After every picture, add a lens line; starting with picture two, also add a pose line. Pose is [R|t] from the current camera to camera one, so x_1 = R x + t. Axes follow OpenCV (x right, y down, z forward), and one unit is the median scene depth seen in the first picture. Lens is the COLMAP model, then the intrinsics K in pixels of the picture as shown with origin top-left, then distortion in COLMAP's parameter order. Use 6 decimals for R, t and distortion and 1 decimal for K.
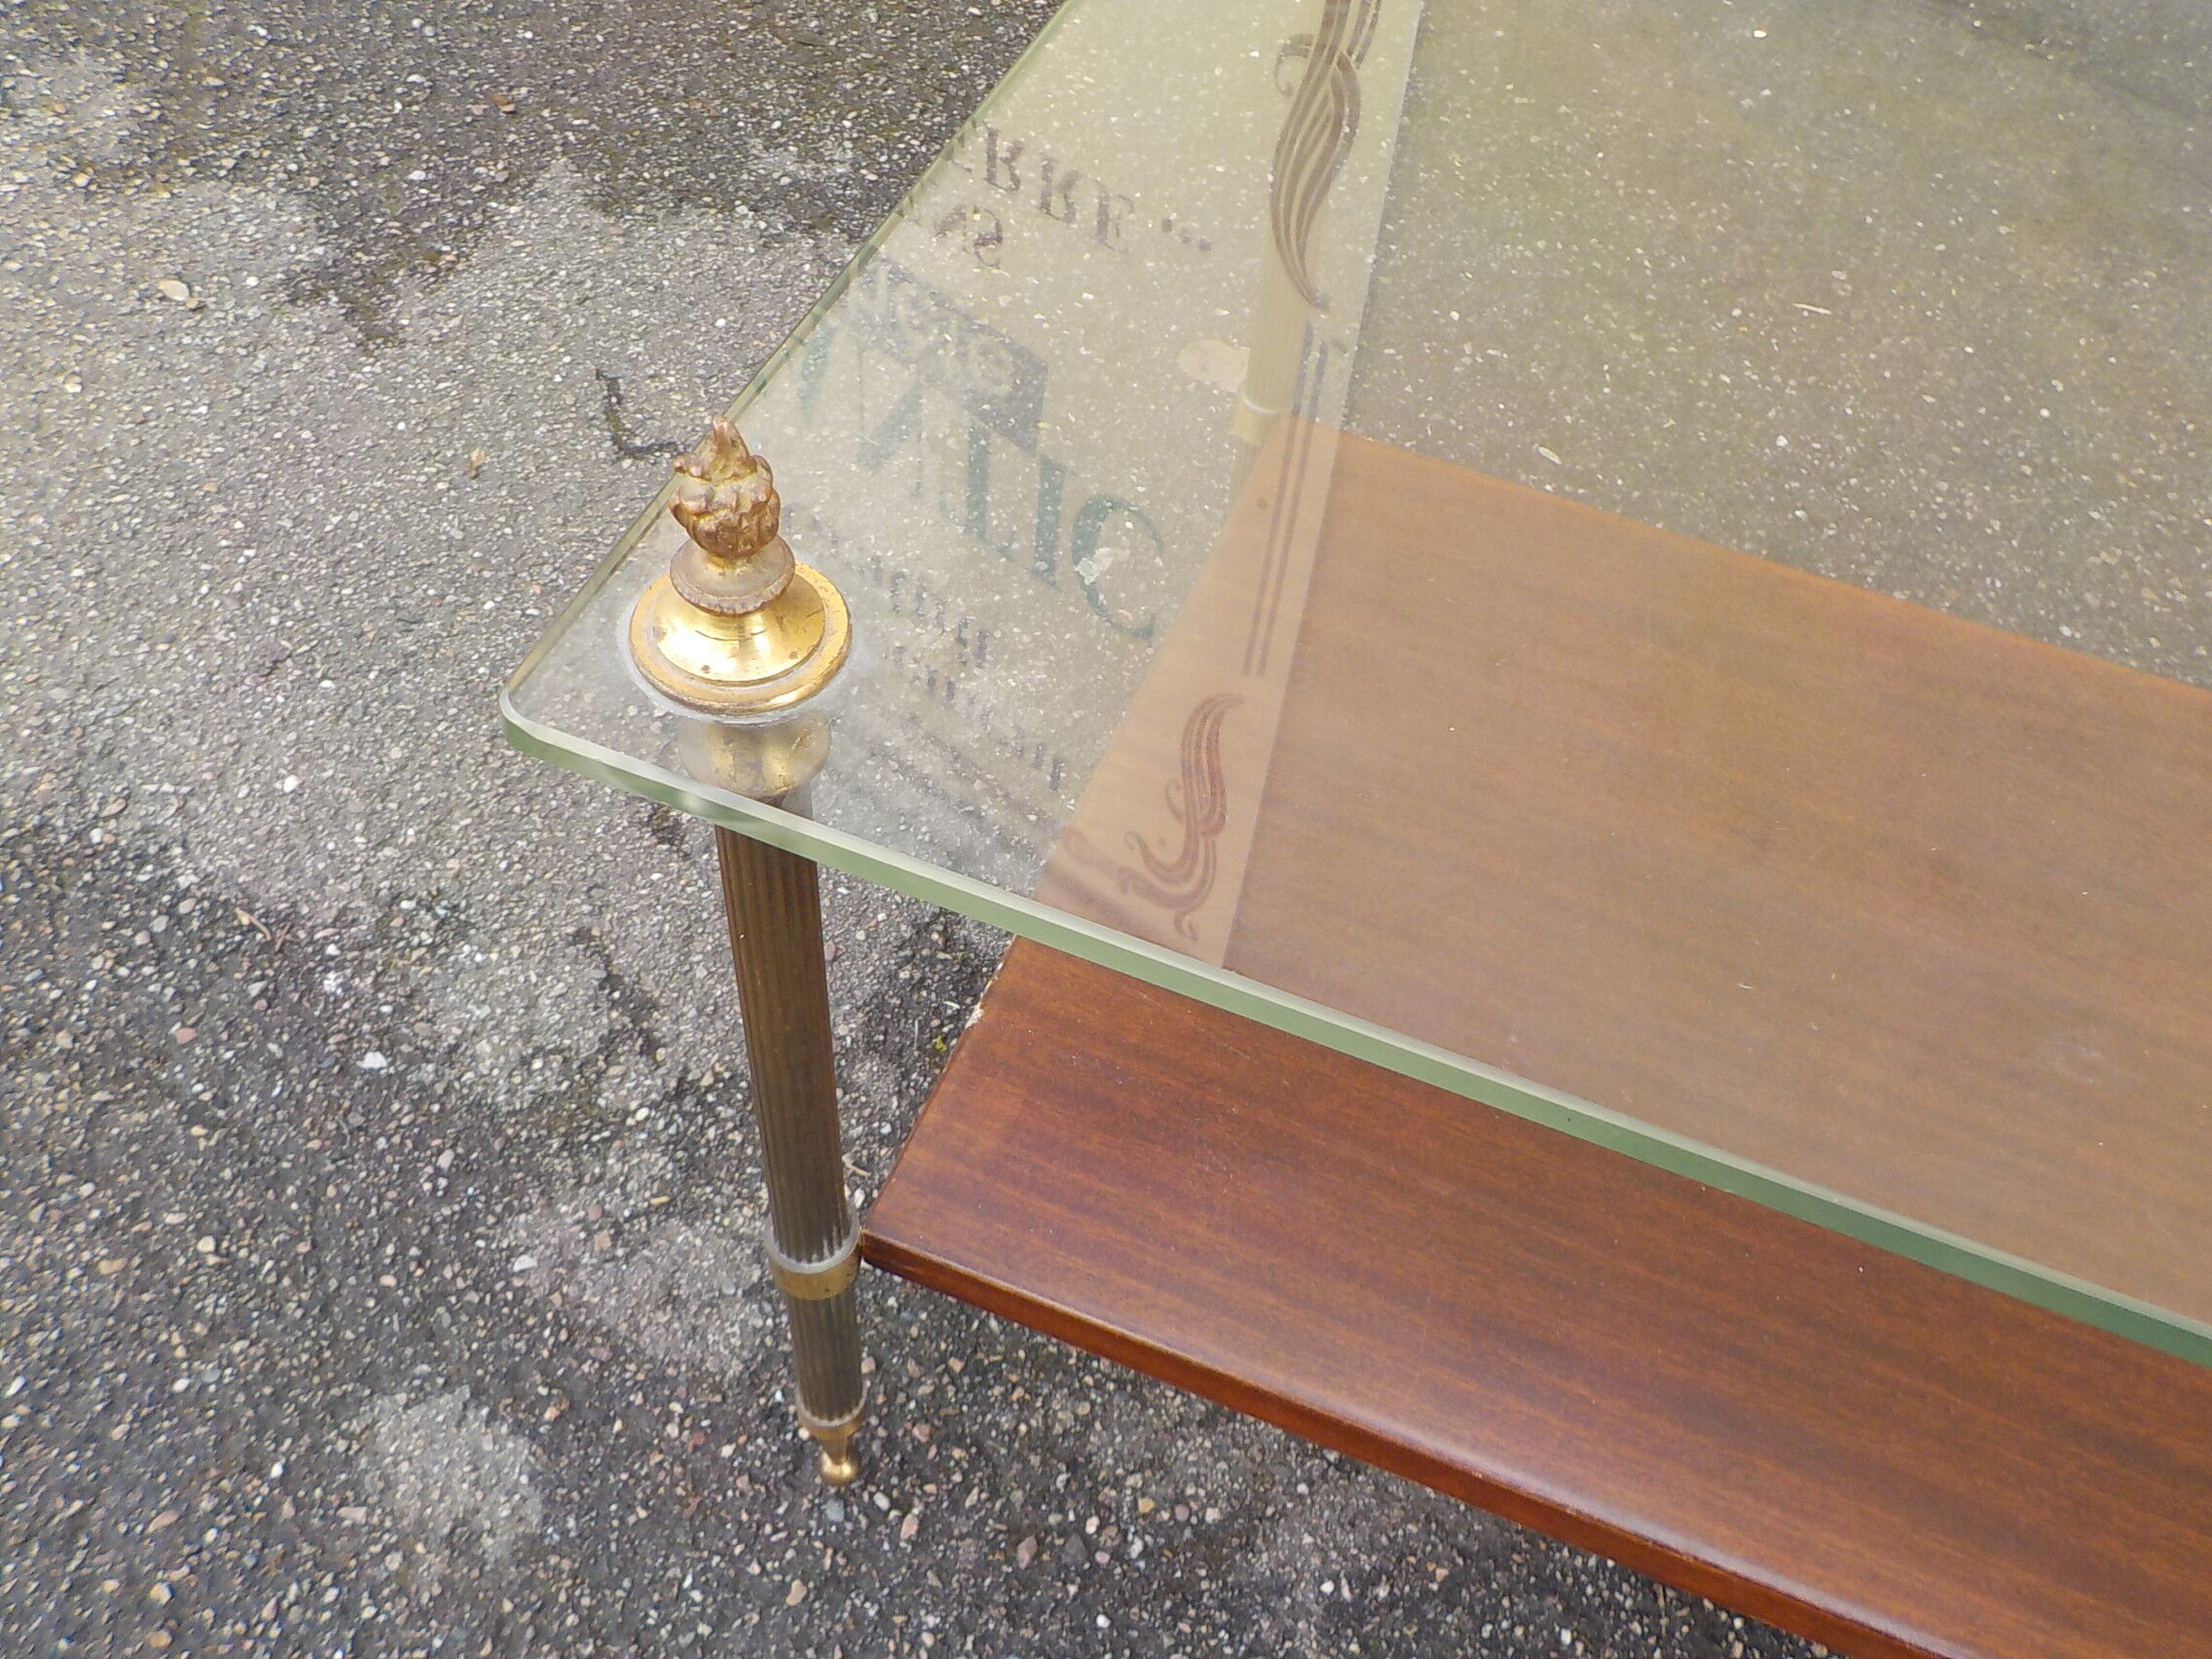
lens RADIAL K [[1986.3, 0, 1094.4], [0, 1986.3, 829.6], [0, 0, 1]] dist [0.012920, -0.011953]
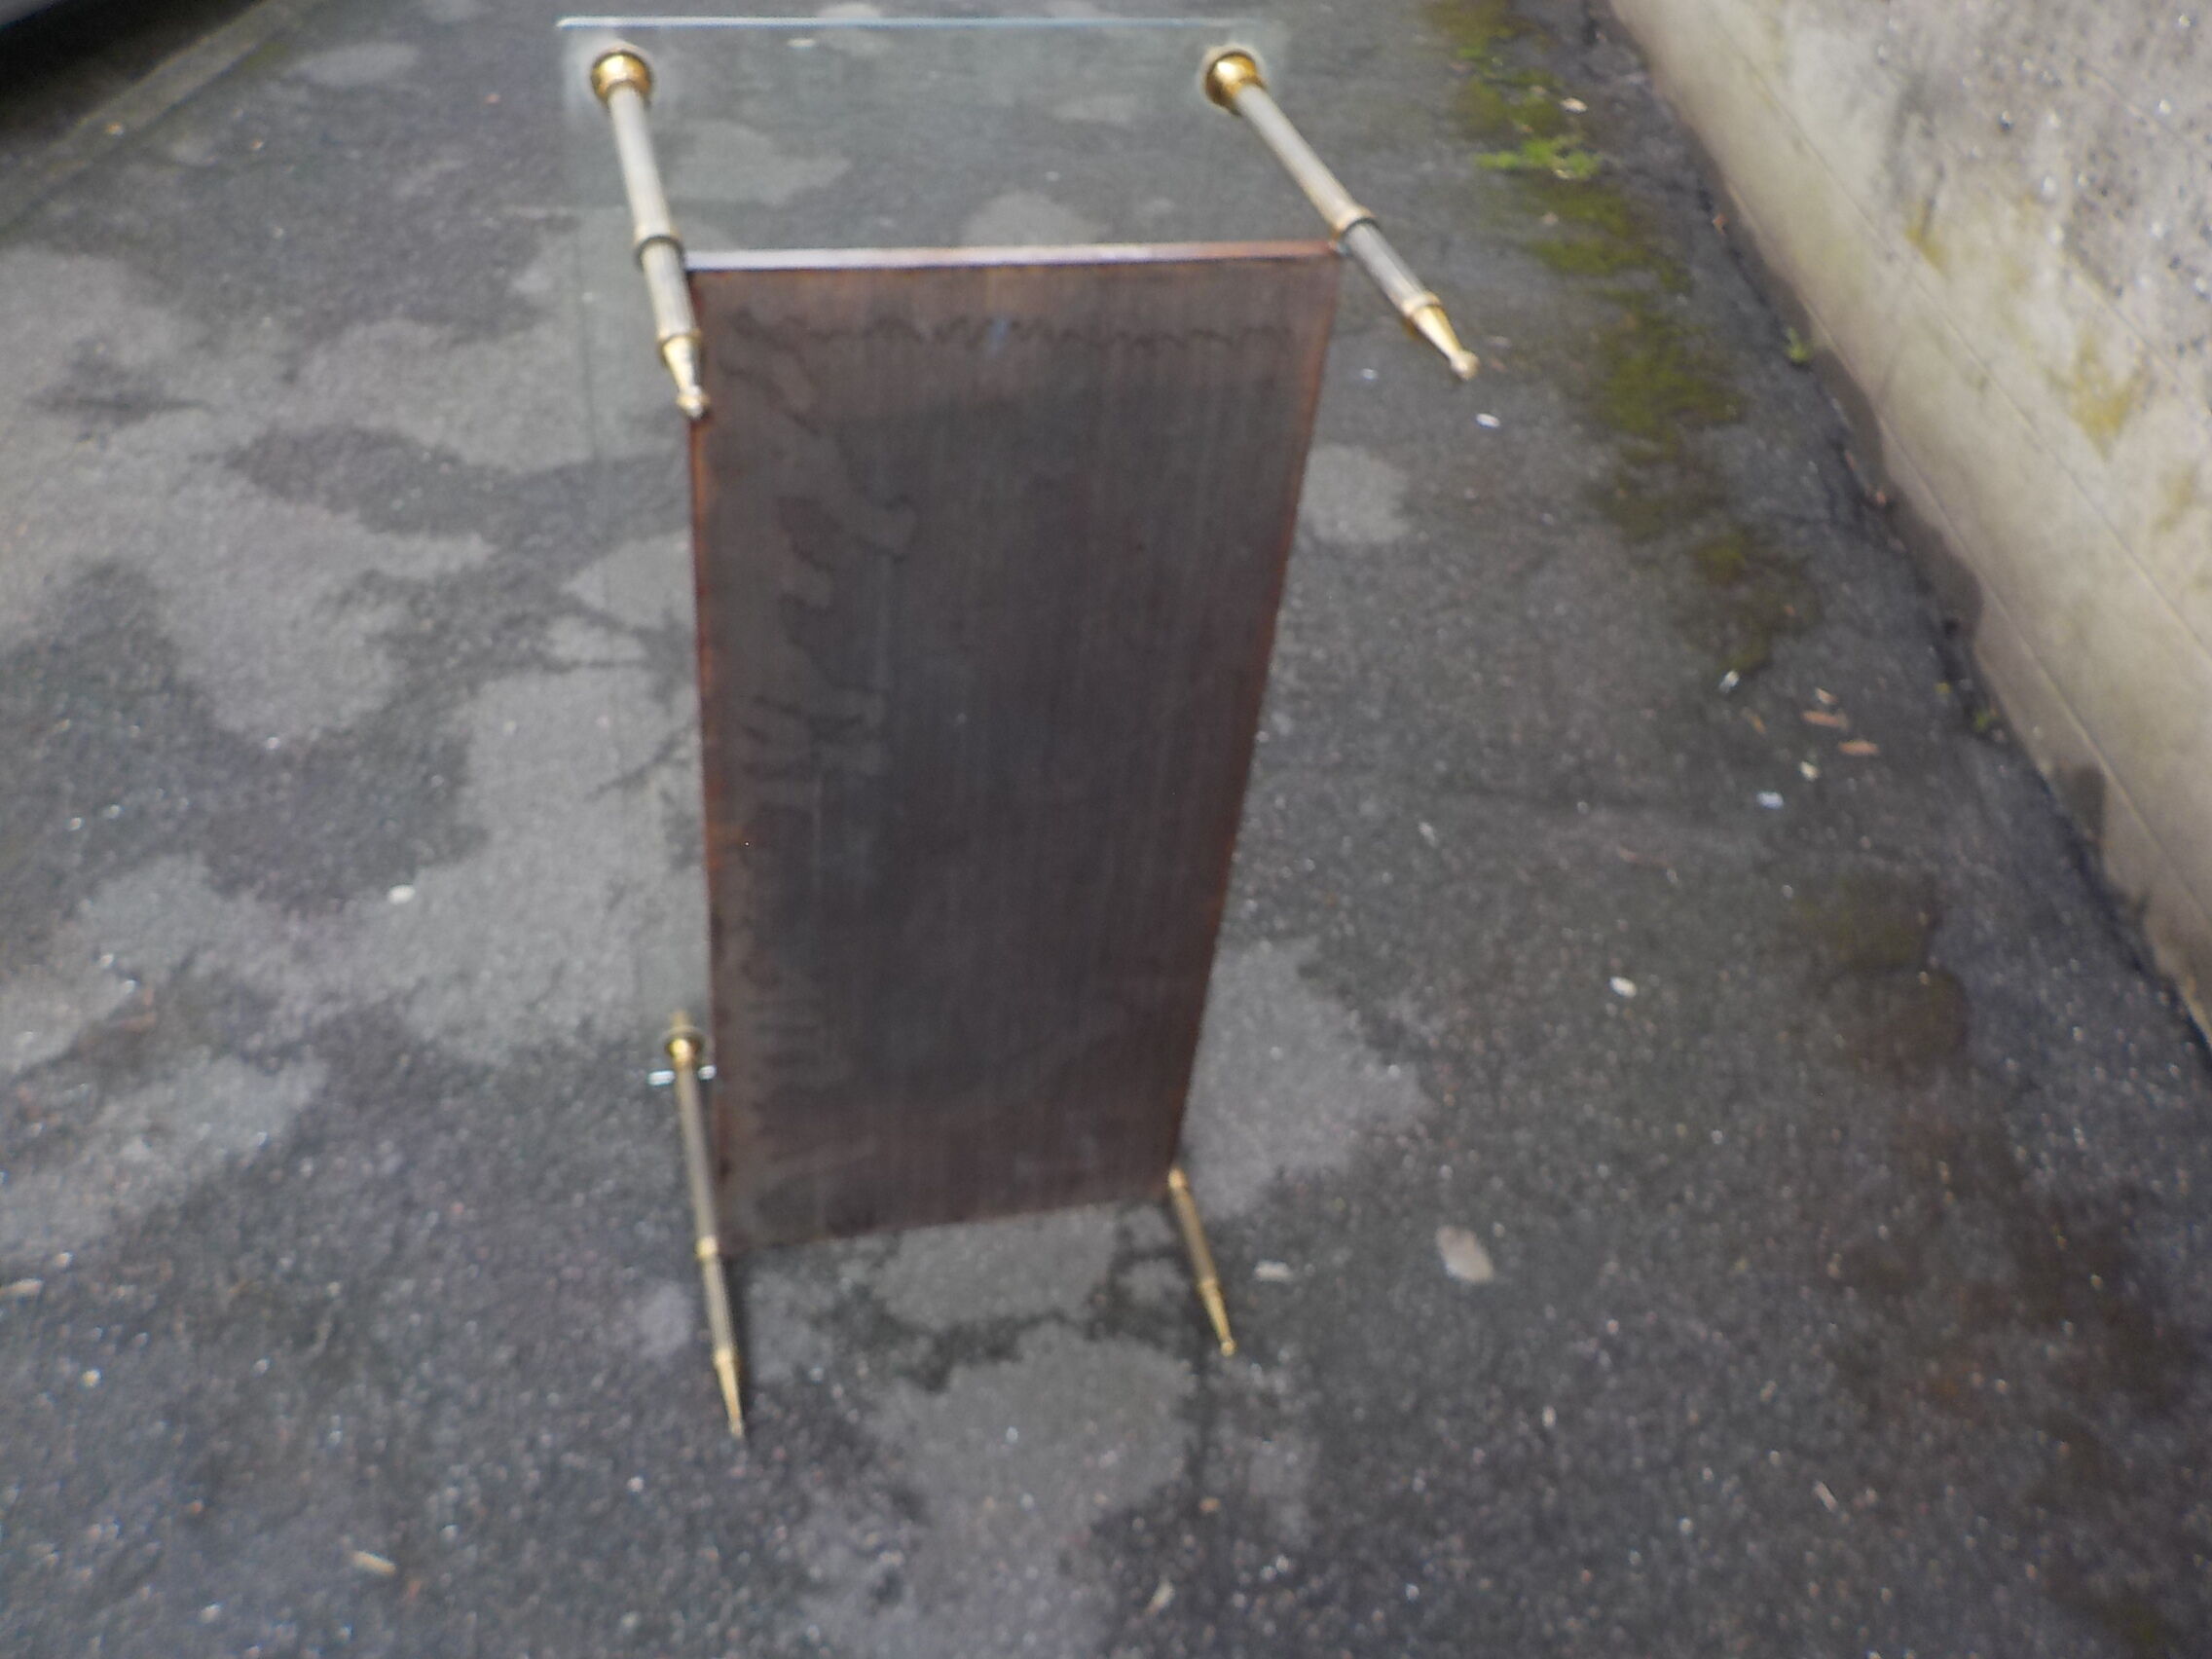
lens RADIAL K [[1986.3, 0, 1104.8], [0, 1986.3, 836.5], [0, 0, 1]] dist [0.012920, -0.011953]
pose [[0.595000, 0.488667, -0.638106, 1.028664], [-0.666222, 0.743975, -0.051474, -0.279632], [0.449581, 0.455747, 0.768226, -0.700827]]
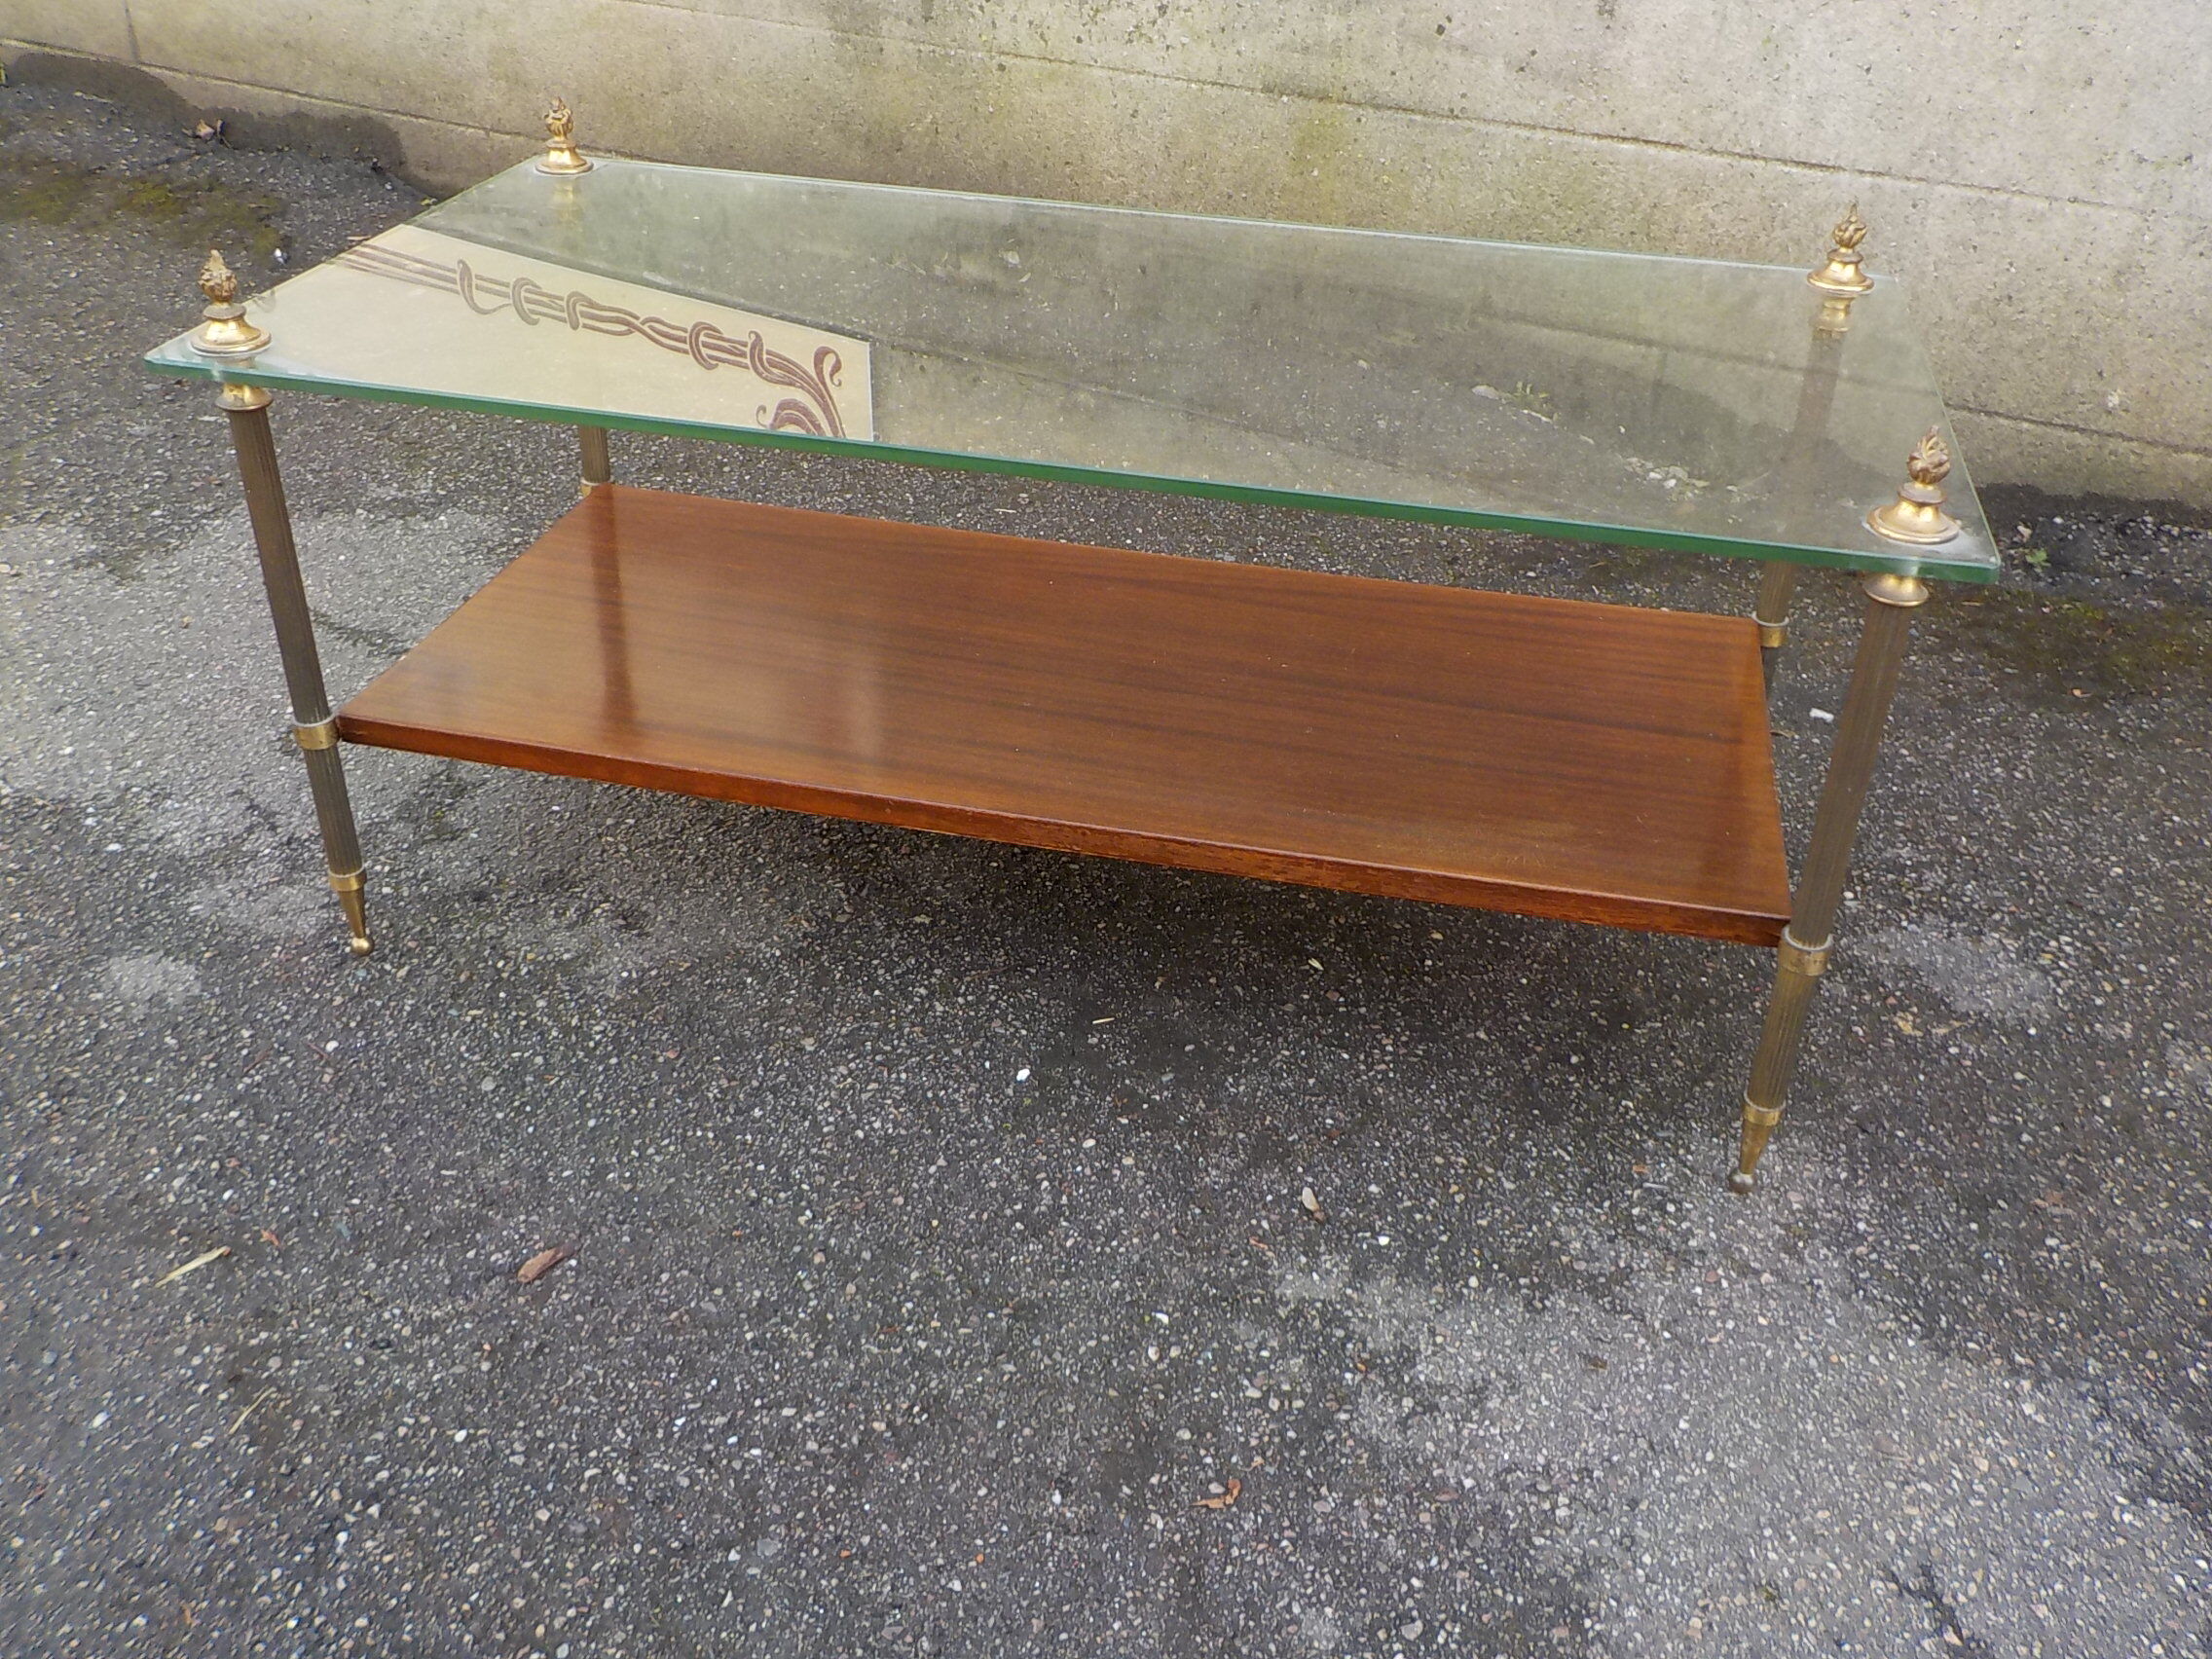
lens RADIAL K [[1986.3, 0, 1103.7], [0, 1986.3, 827.2], [0, 0, 1]] dist [0.012920, -0.011953]
pose [[0.988007, -0.101170, 0.116652, 0.311107], [0.132932, 0.941655, -0.309217, 0.768098], [-0.078562, 0.321016, 0.943810, -0.768398]]
